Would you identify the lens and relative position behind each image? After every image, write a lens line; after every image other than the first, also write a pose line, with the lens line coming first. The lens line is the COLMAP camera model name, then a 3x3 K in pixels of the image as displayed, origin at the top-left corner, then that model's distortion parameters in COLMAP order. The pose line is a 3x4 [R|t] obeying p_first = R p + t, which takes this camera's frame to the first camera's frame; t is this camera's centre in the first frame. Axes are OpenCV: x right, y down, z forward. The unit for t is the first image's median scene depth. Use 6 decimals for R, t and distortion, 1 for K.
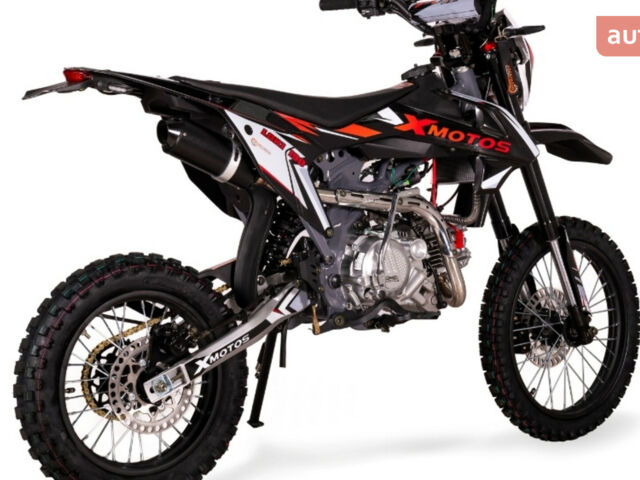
lens RADIAL K [[1494.4, 0, 317.2], [0, 1494.4, 240.3], [0, 0, 1]] dist [0.093957, 0.000000]
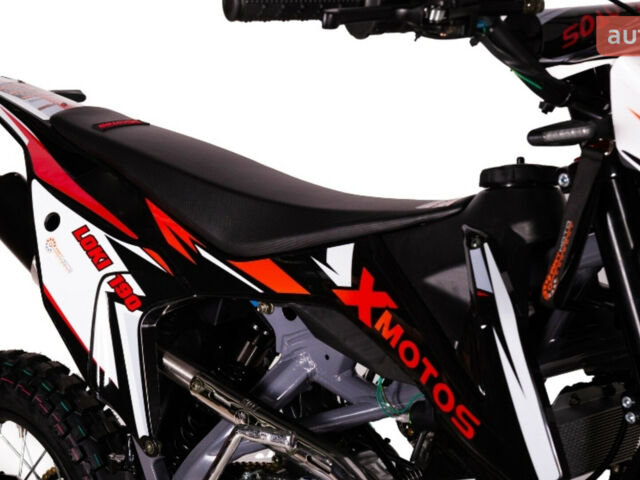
lens RADIAL K [[1494.4, 0, 320.1], [0, 1494.4, 238.2], [0, 0, 1]] dist [0.093957, 0.000000]
pose [[0.158433, 0.254154, -0.954099, 0.502760], [-0.103702, 0.965243, 0.239902, -0.209024], [0.981909, 0.060933, 0.179282, 0.965864]]
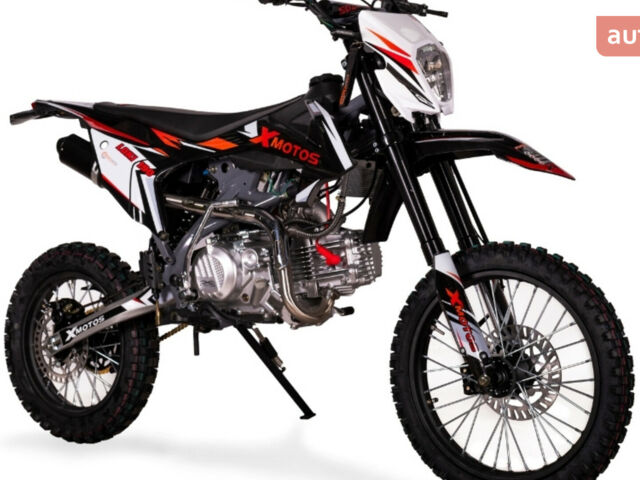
lens RADIAL K [[1494.4, 0, 319.9], [0, 1494.4, 238.9], [0, 0, 1]] dist [0.093957, 0.000000]
pose [[0.316459, 0.049182, -0.947330, 1.111684], [-0.056992, 0.997837, 0.032766, -0.046315], [0.946893, 0.043622, 0.318577, 0.759320]]
